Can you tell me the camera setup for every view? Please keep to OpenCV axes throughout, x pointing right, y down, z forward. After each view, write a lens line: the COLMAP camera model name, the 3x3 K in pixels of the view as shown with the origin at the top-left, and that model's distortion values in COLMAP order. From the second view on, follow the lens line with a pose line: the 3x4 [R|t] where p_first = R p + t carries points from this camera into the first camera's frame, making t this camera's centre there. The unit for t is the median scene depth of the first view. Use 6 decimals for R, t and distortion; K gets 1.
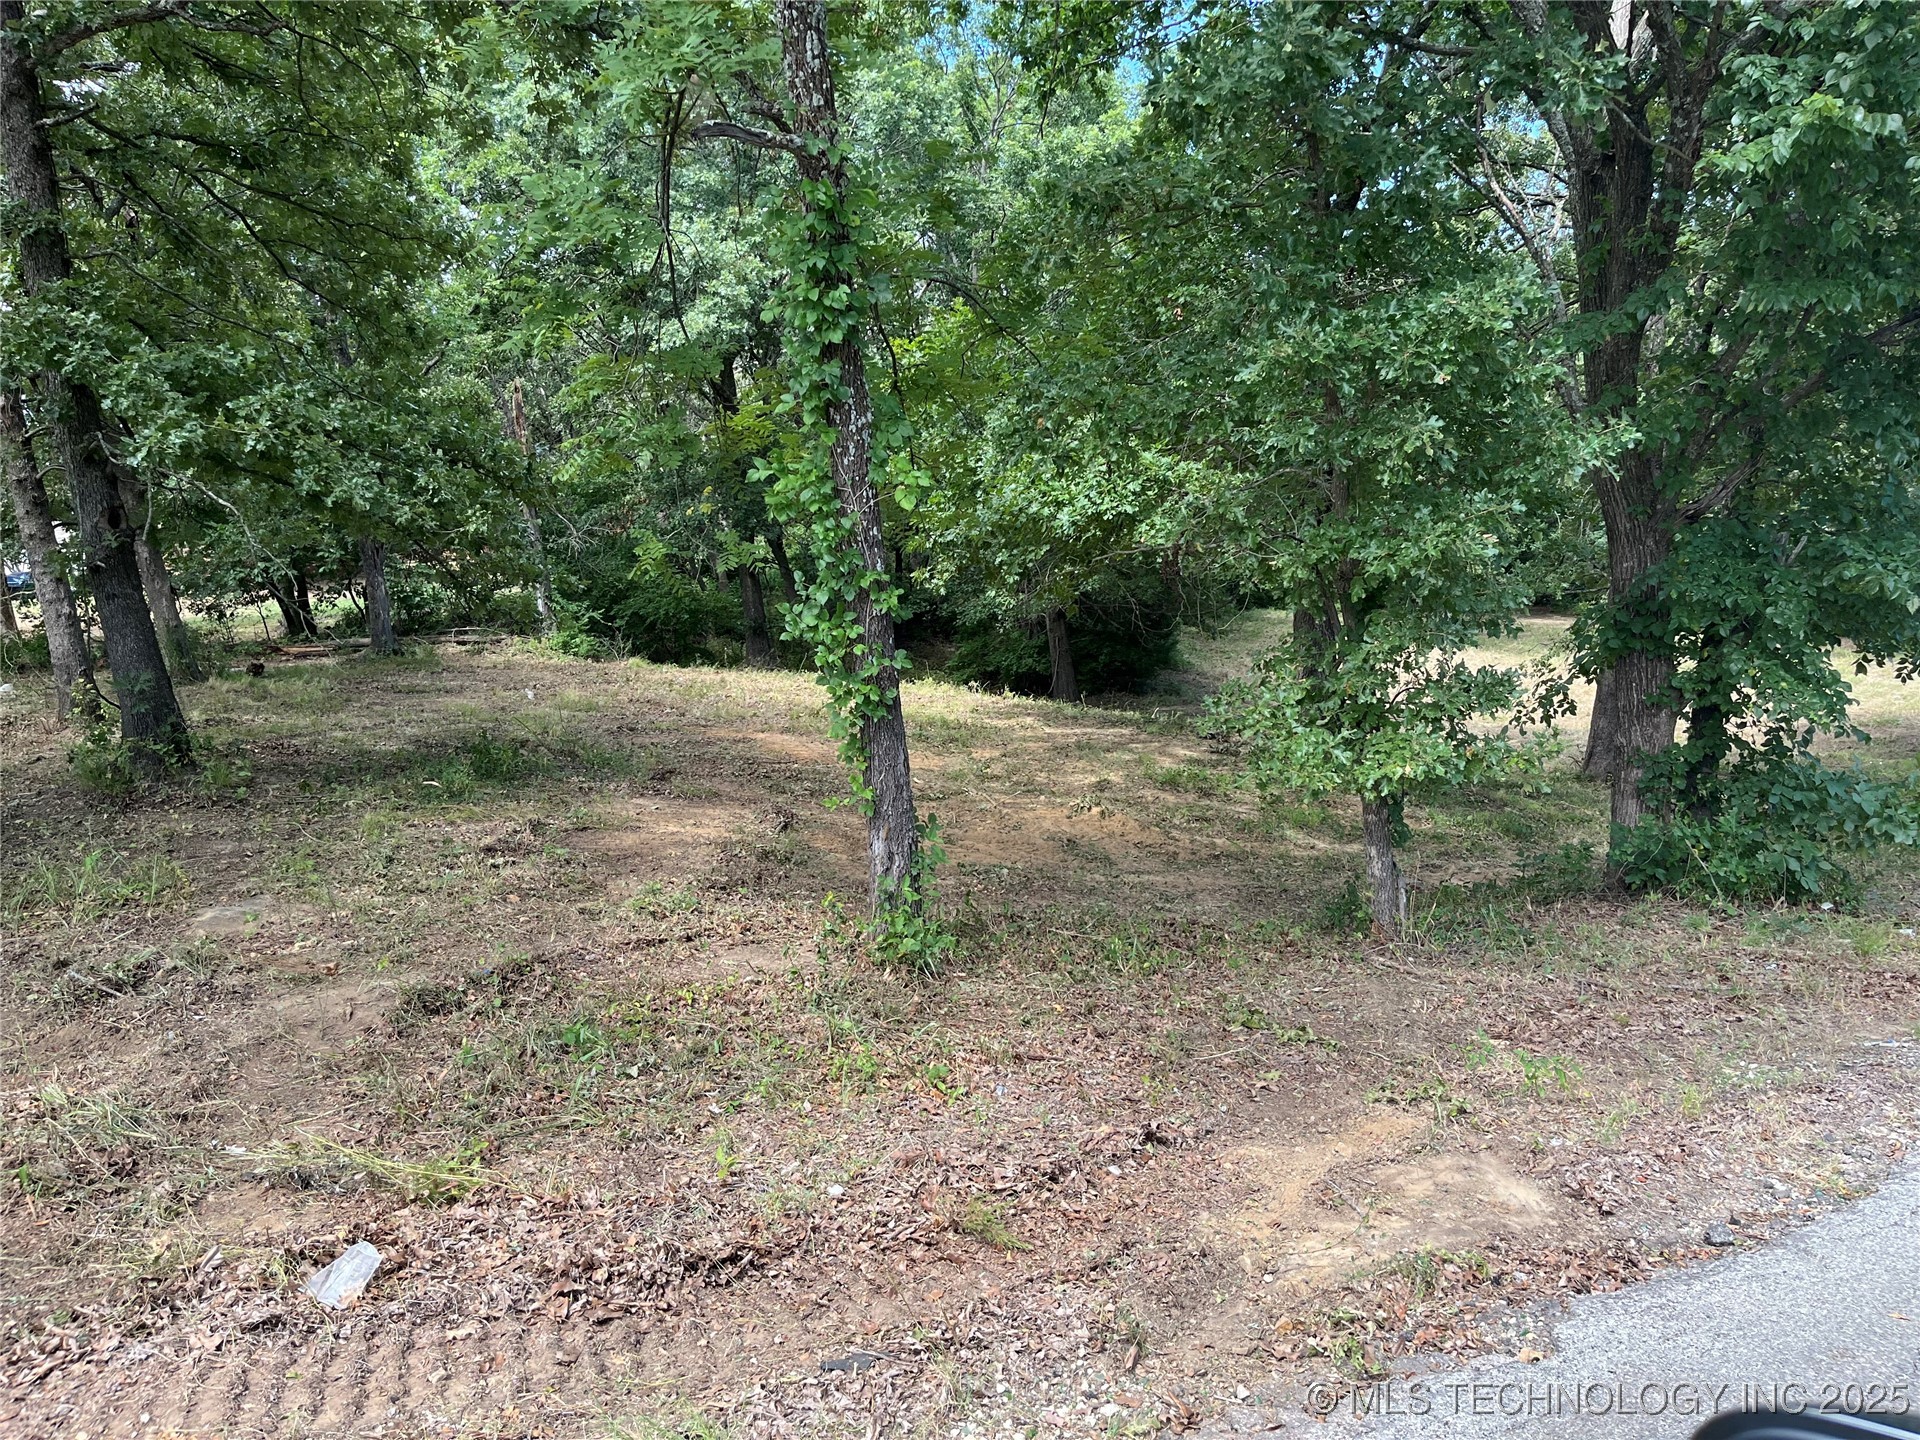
lens RADIAL K [[1458.7, 0, 956.6], [0, 1458.7, 718.3], [0, 0, 1]] dist [0.072835, -0.098853]
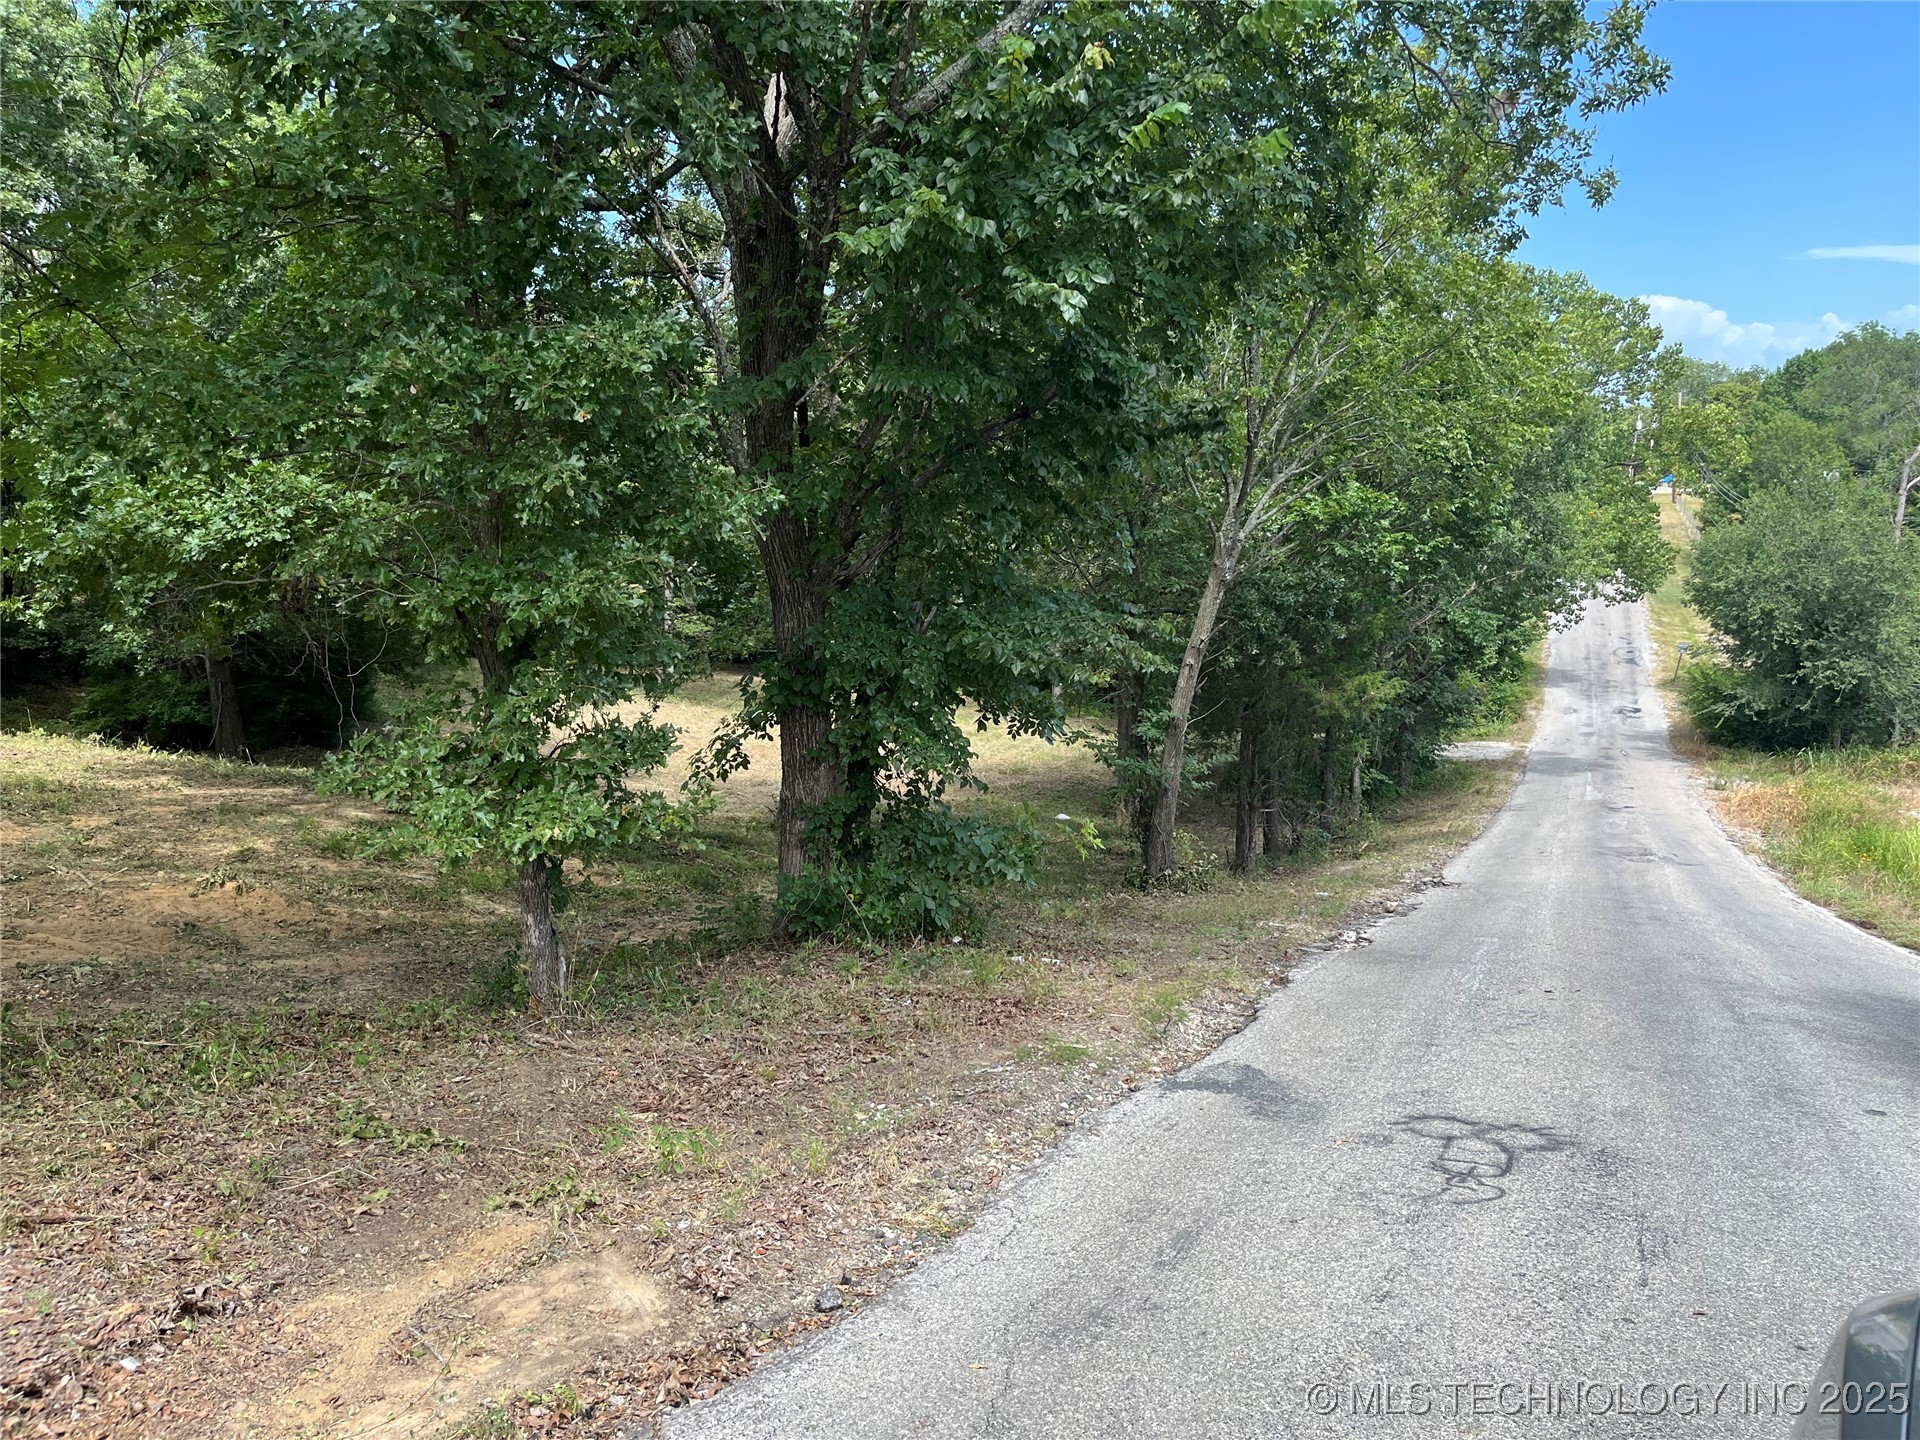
lens RADIAL K [[1458.7, 0, 967.2], [0, 1458.7, 732.8], [0, 0, 1]] dist [0.072835, -0.098853]
pose [[0.866977, 0.003428, 0.498337, 0.067202], [0.009507, 0.999681, -0.023415, -0.003341], [-0.498258, 0.025038, 0.866667, 0.059595]]
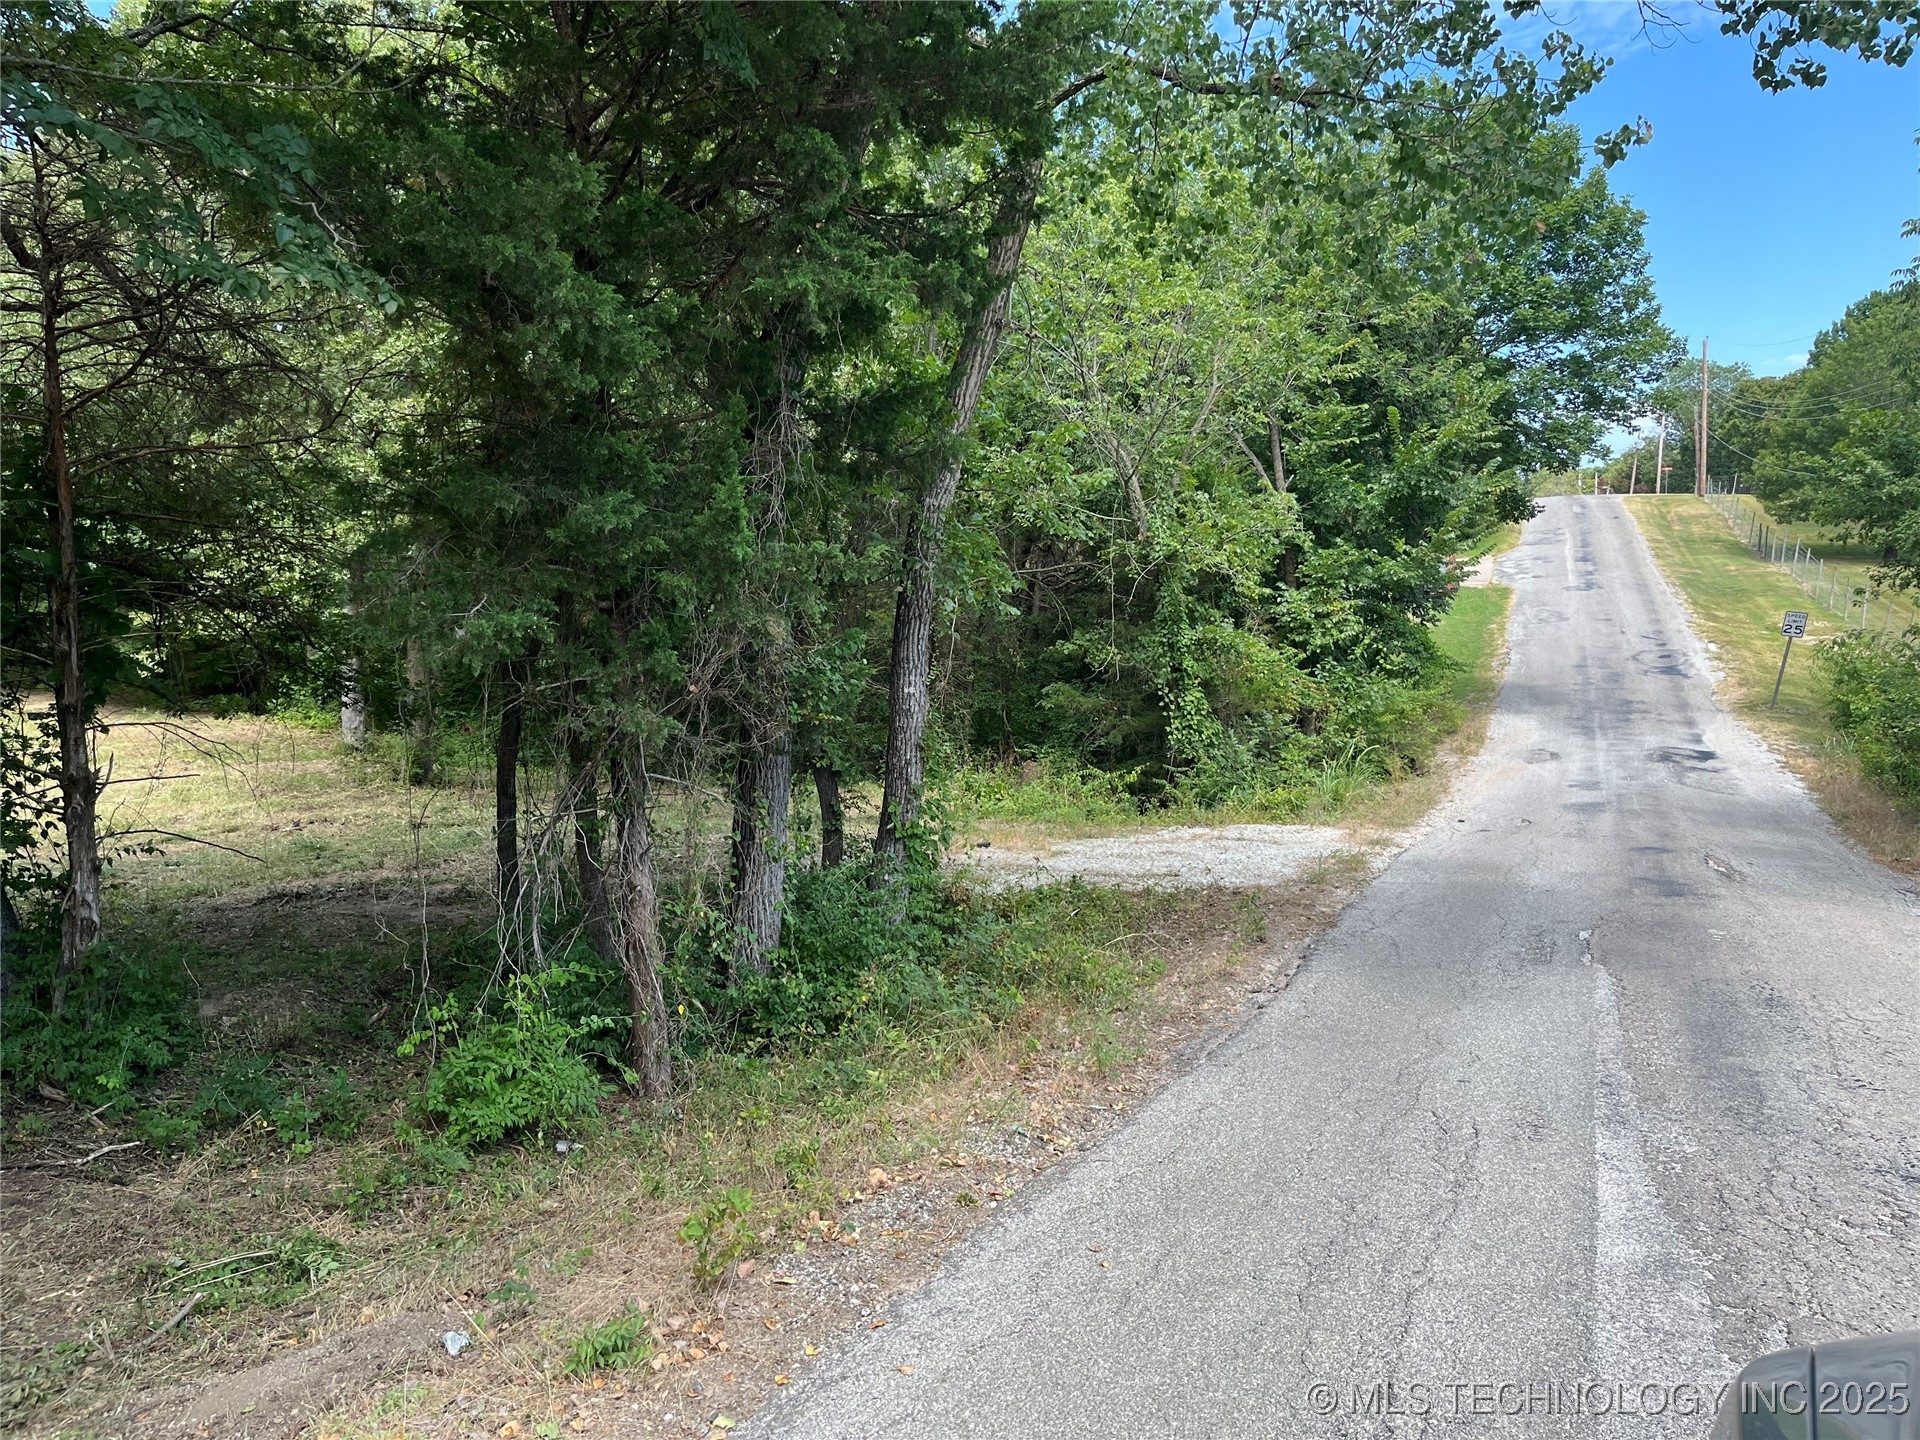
lens RADIAL K [[1458.7, 0, 956.3], [0, 1458.7, 714.2], [0, 0, 1]] dist [0.072835, -0.098853]
pose [[0.869480, 0.043085, 0.492086, 0.283736], [0.007228, 0.994972, -0.099887, -0.005982], [-0.493915, 0.090407, 0.864797, 0.224316]]
